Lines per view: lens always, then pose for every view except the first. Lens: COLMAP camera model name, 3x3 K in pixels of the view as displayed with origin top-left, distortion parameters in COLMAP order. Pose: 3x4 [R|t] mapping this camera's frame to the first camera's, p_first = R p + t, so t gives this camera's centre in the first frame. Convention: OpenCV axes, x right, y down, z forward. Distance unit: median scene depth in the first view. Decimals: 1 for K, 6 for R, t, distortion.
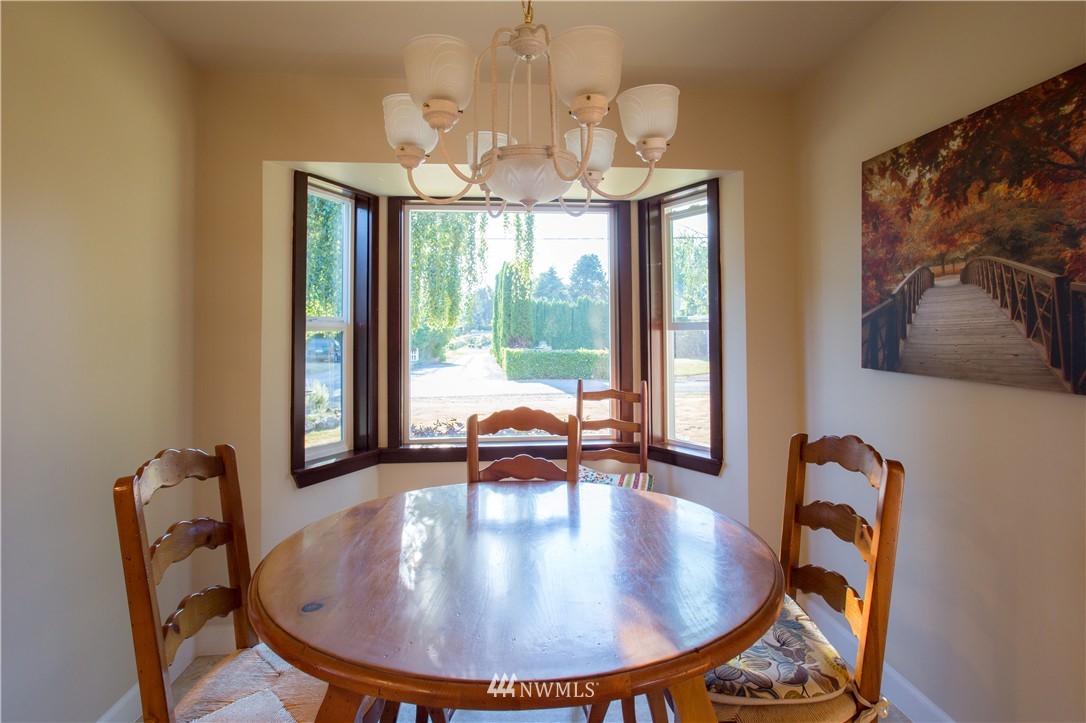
lens RADIAL K [[546.8, 0, 547.4], [0, 546.8, 333.5], [0, 0, 1]] dist [-0.059463, 0.023736]
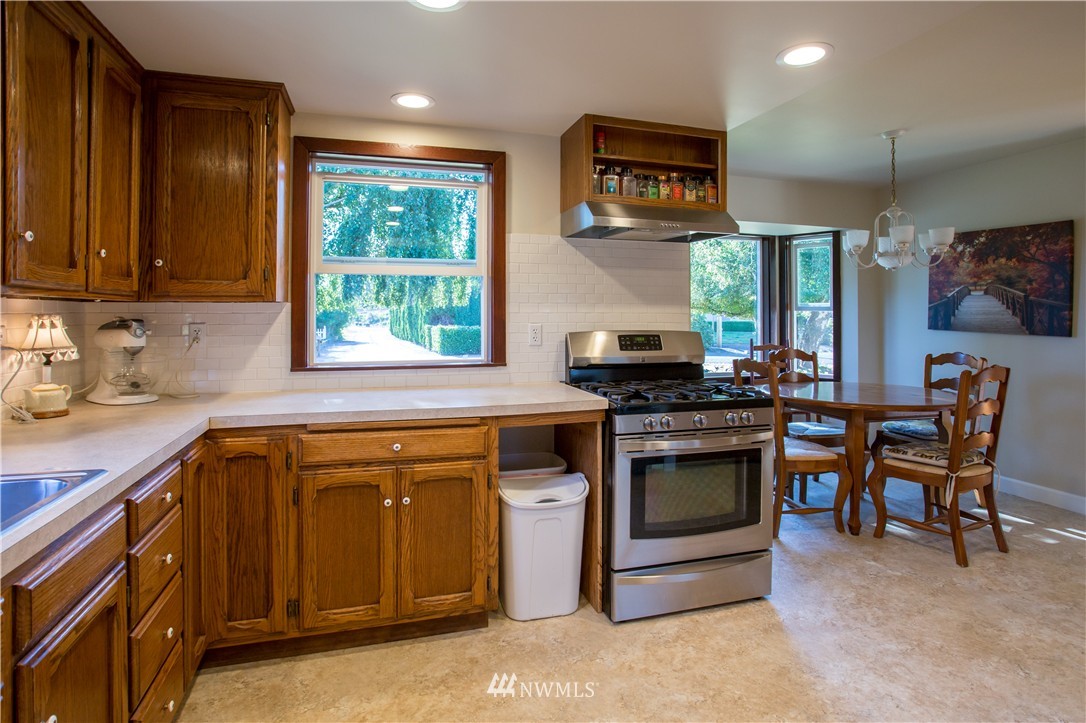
lens RADIAL K [[563.2, 0, 543.8], [0, 563.2, 311.1], [0, 0, 1]] dist [-0.048605, 0.013346]
pose [[0.977603, 0.008900, 0.210268, -1.791617], [-0.008720, 0.999960, -0.001787, 0.009180], [-0.210276, -0.000086, 0.977642, -1.100284]]
